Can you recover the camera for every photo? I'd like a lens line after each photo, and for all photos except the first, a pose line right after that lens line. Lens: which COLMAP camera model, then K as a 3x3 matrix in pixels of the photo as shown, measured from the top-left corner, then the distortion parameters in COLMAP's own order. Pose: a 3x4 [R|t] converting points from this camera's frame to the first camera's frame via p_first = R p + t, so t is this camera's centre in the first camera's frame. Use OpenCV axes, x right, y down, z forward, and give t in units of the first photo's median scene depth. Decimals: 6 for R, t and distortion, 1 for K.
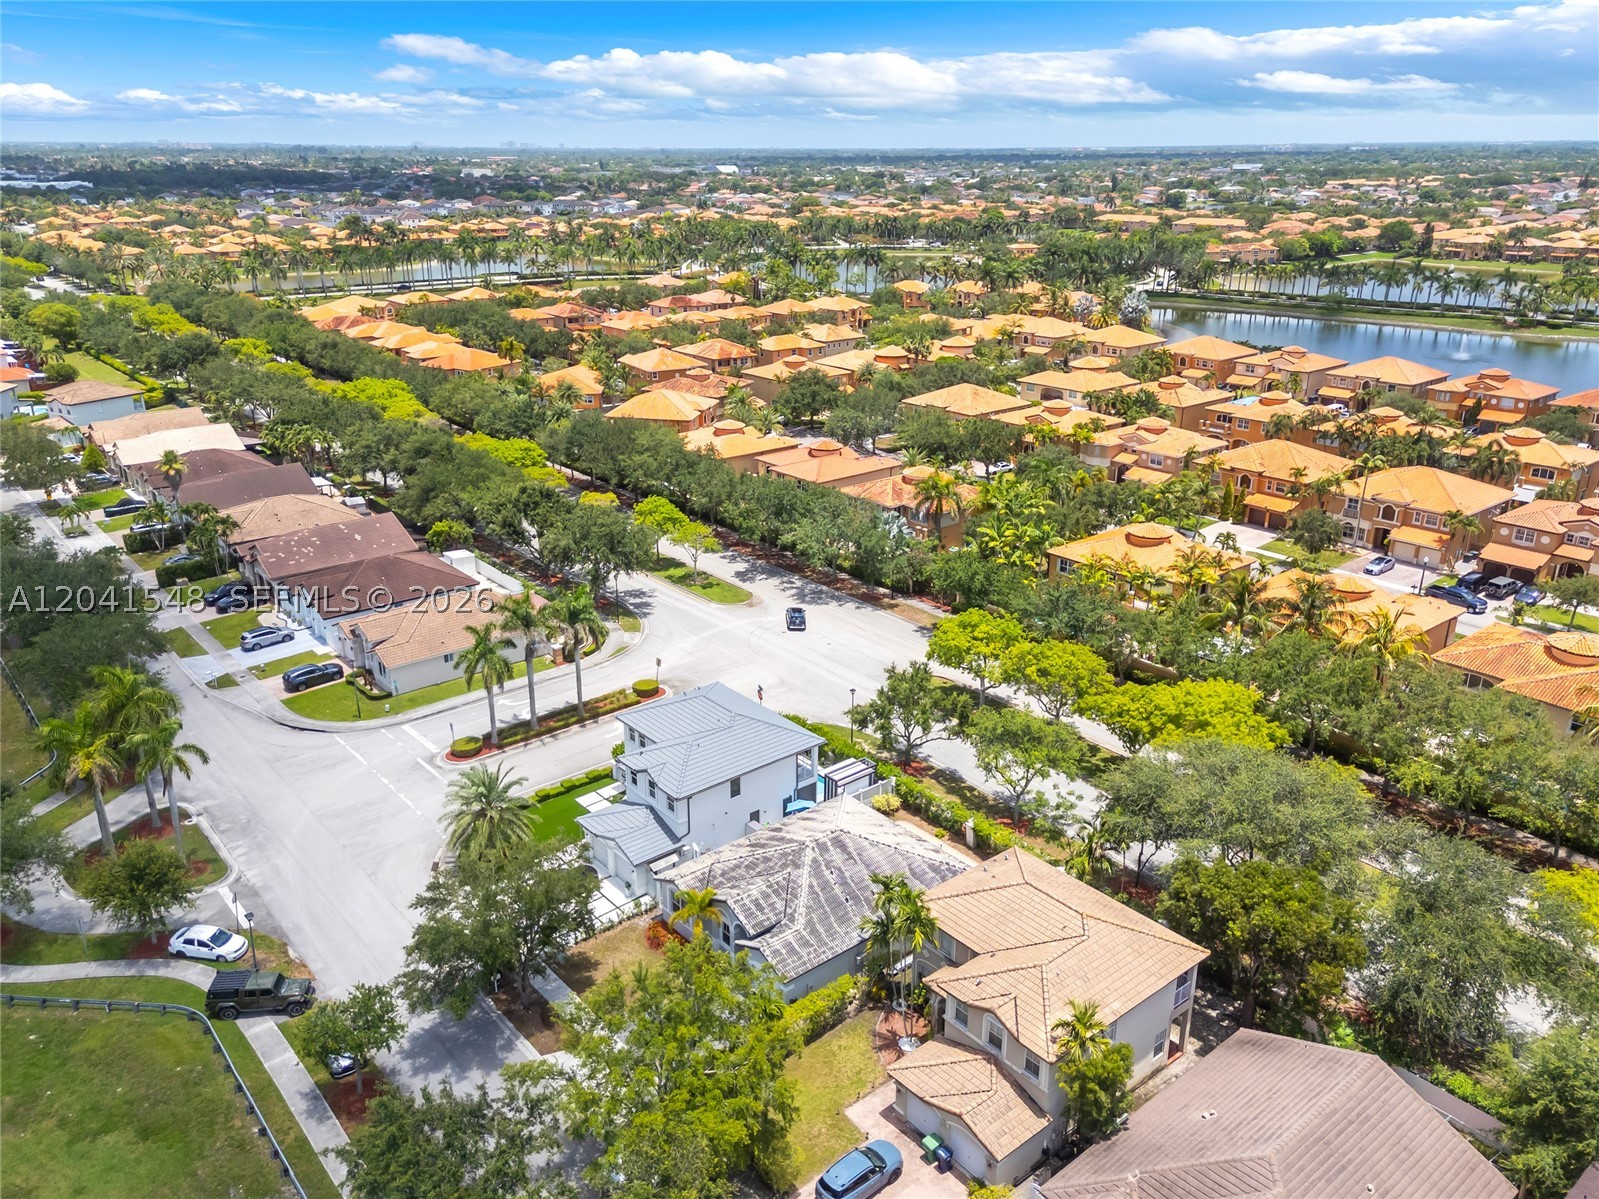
lens RADIAL K [[1206.7, 0, 836.9], [0, 1206.7, 601.0], [0, 0, 1]] dist [0.096536, -0.080283]
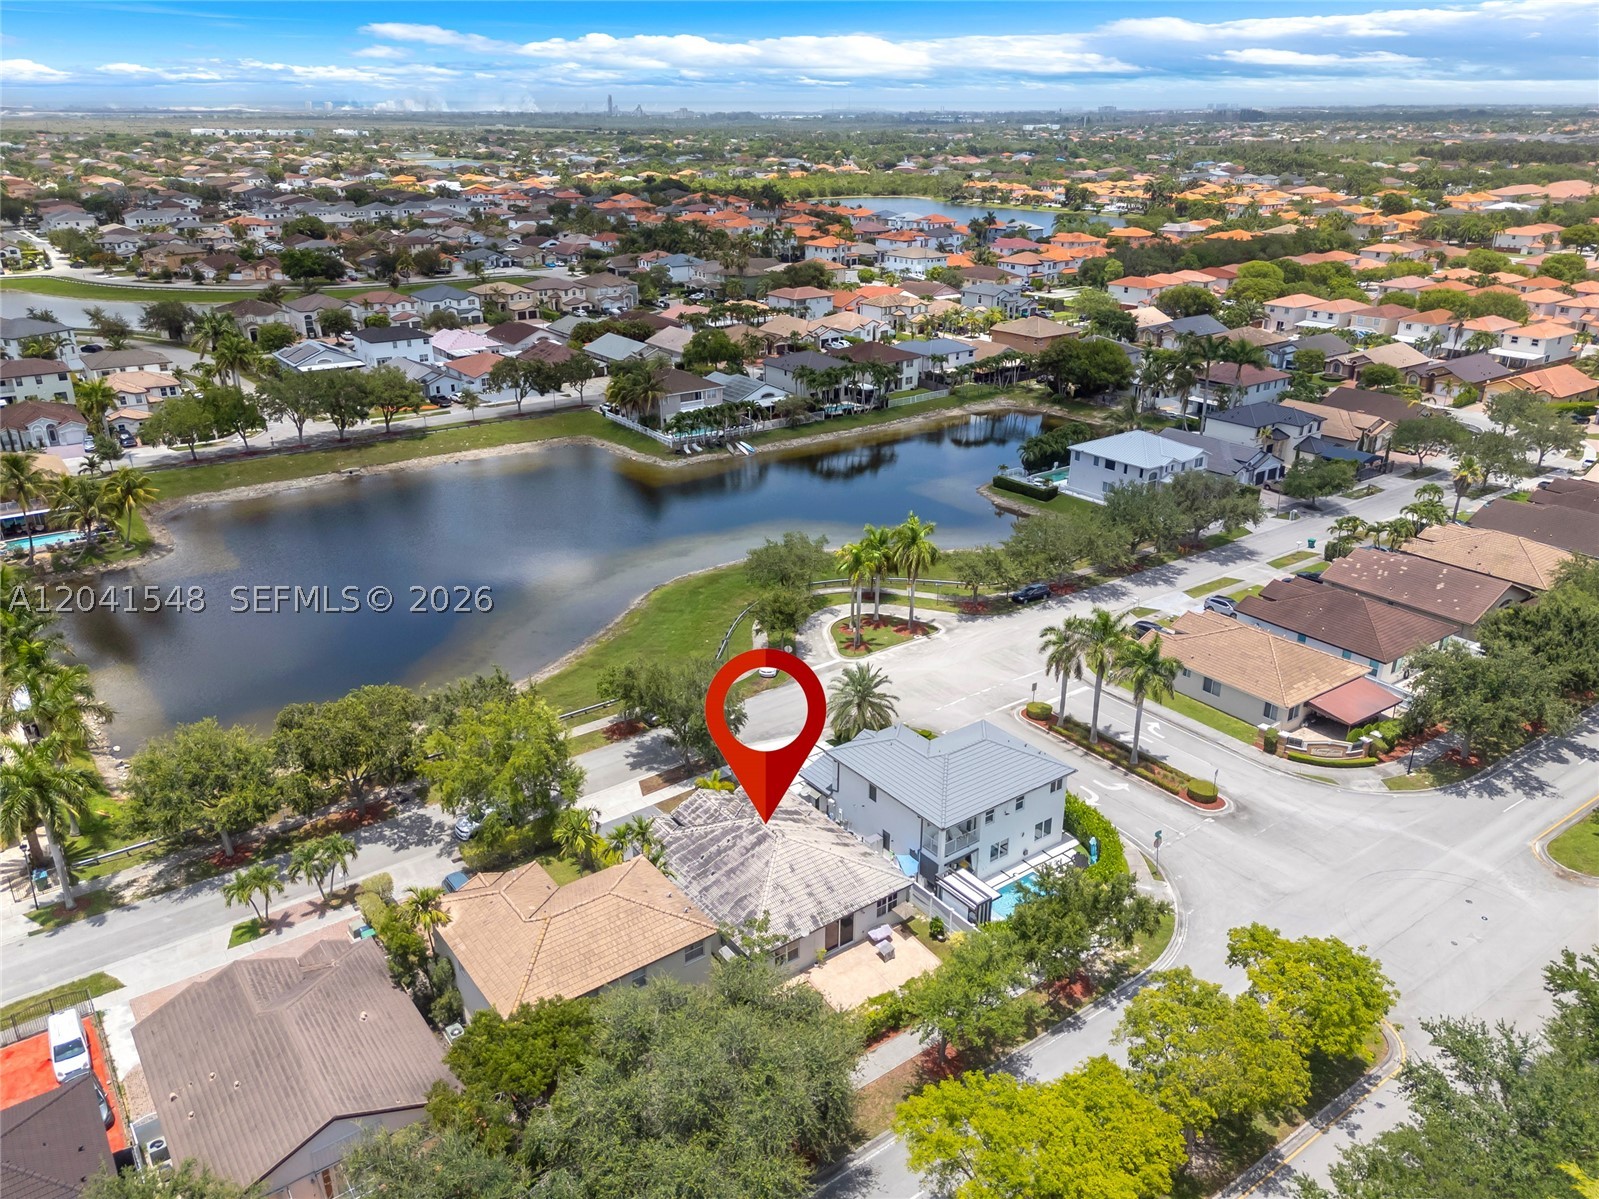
lens RADIAL K [[1192.8, 0, 799.5], [0, 1192.8, 599.5], [0, 0, 1]] dist [0.109740, -0.126701]
pose [[-0.082347, 0.376395, -0.922793, 0.528395], [-0.346560, 0.857335, 0.380621, -0.237522], [0.934406, 0.351146, 0.059844, 0.512346]]
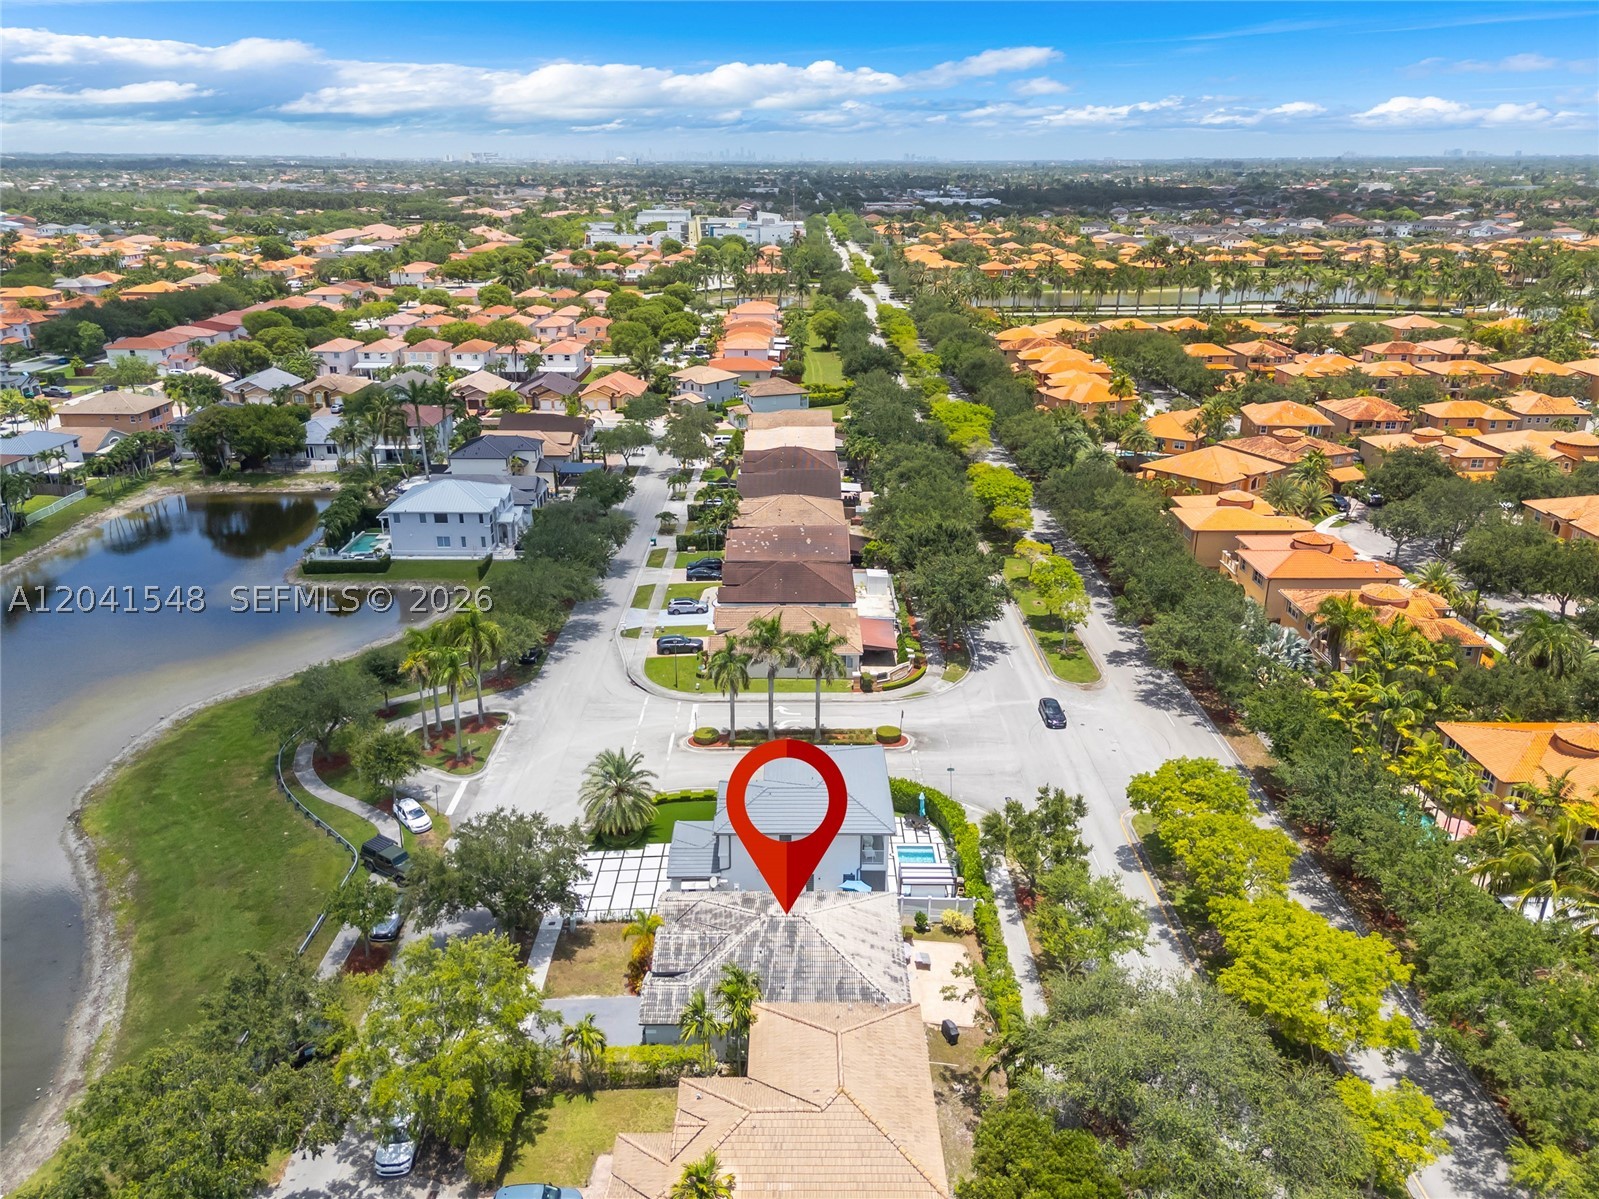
lens RADIAL K [[1192.8, 0, 799.5], [0, 1192.8, 599.5], [0, 0, 1]] dist [0.109740, -0.126701]
pose [[0.760831, 0.224598, -0.608844, 0.319988], [-0.228539, 0.970828, 0.072542, -0.081934], [0.607376, 0.083952, 0.789966, 0.104722]]
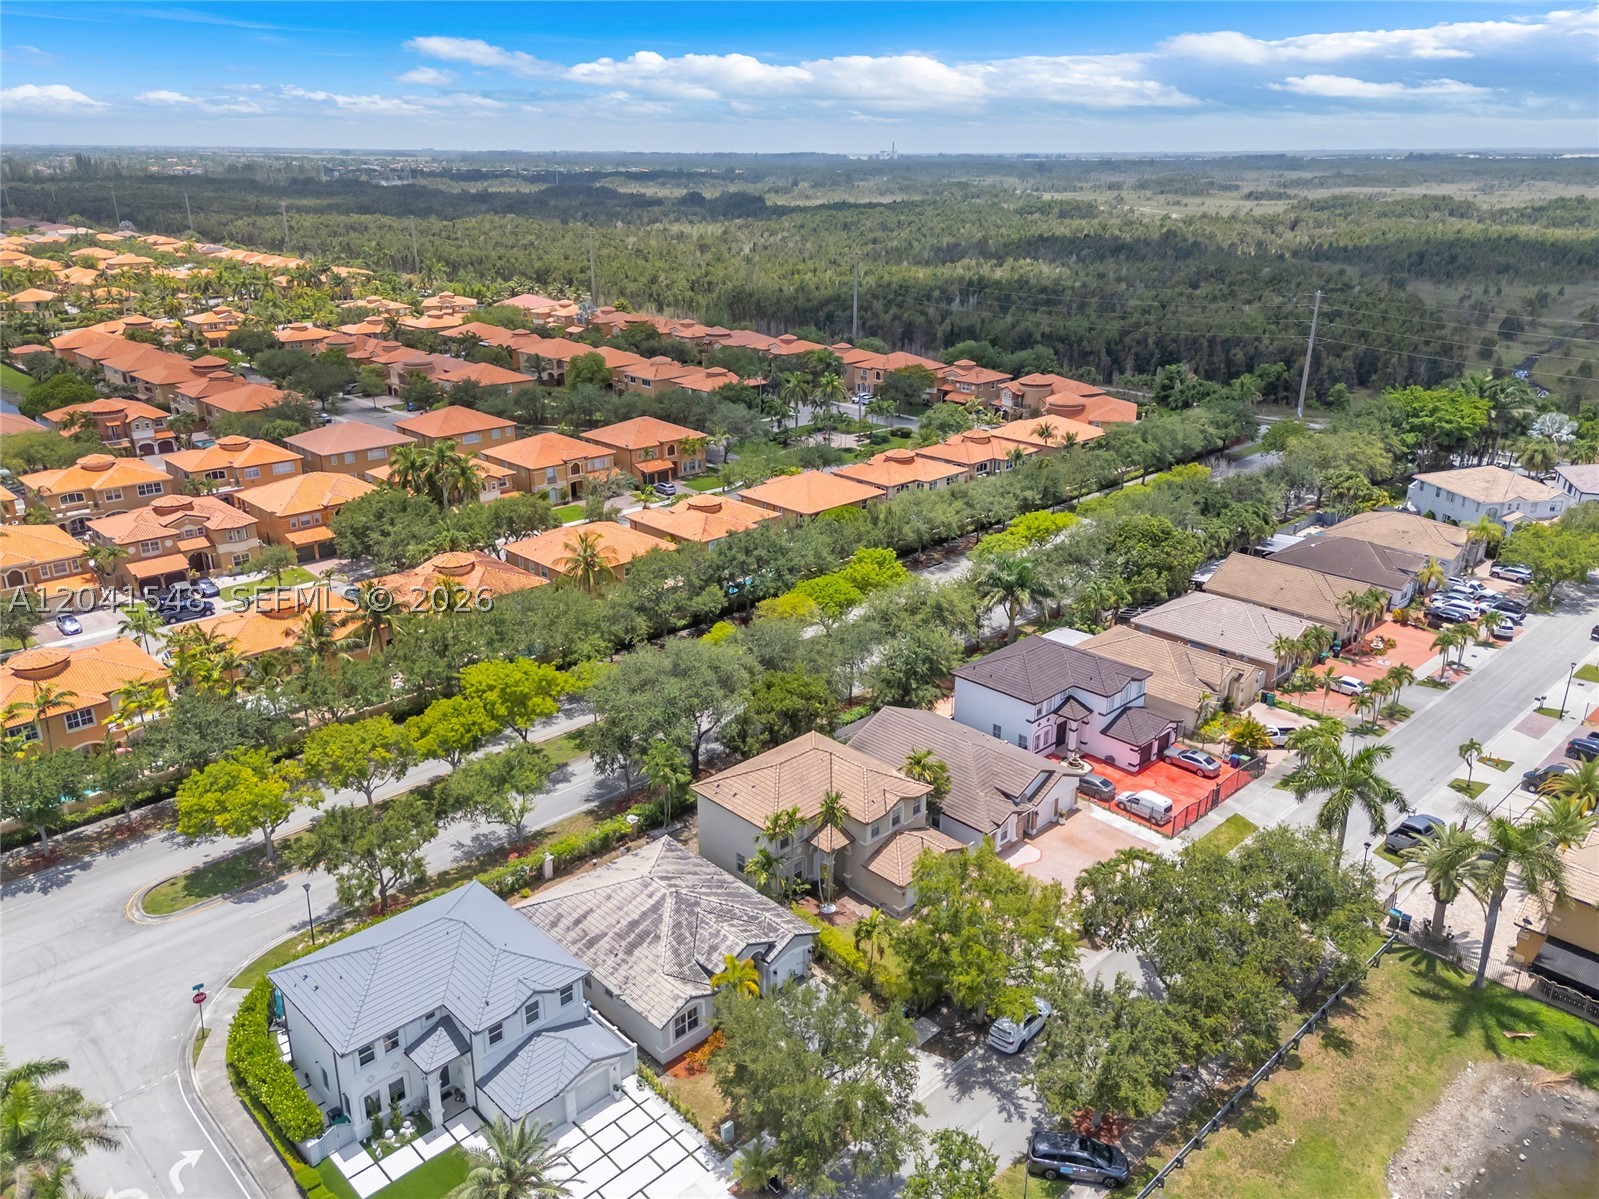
lens RADIAL K [[1206.9, 0, 799.5], [0, 1206.9, 599.5], [0, 0, 1]] dist [0.092927, -0.073838]
pose [[-0.063182, -0.347815, 0.935432, -0.537875], [0.347668, 0.870921, 0.347310, -0.200689], [-0.935487, 0.347163, 0.065898, 0.420684]]
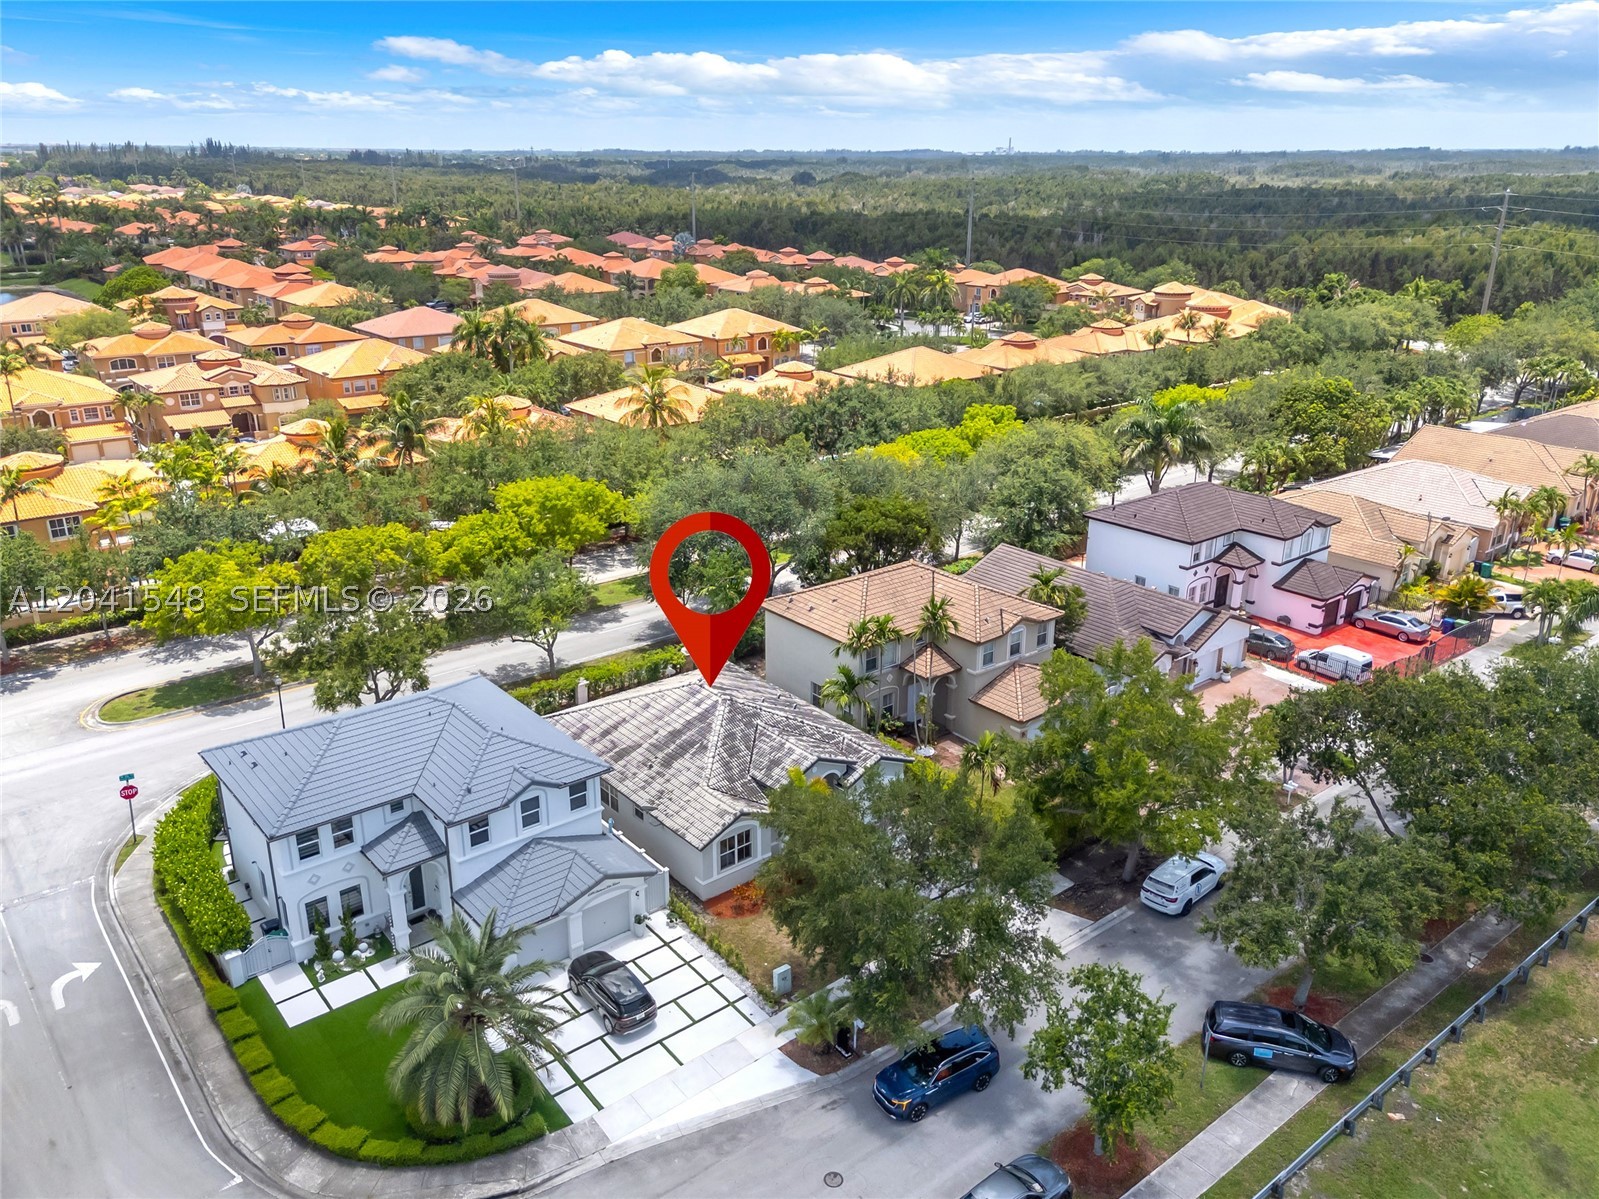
lens RADIAL K [[1214.3, 0, 799.5], [0, 1214.3, 599.5], [0, 0, 1]] dist [0.097302, -0.081026]
pose [[0.023137, -0.341851, 0.939469, -0.448055], [0.345806, 0.884450, 0.313314, -0.058354], [-0.938021, 0.317624, 0.138678, 0.465774]]
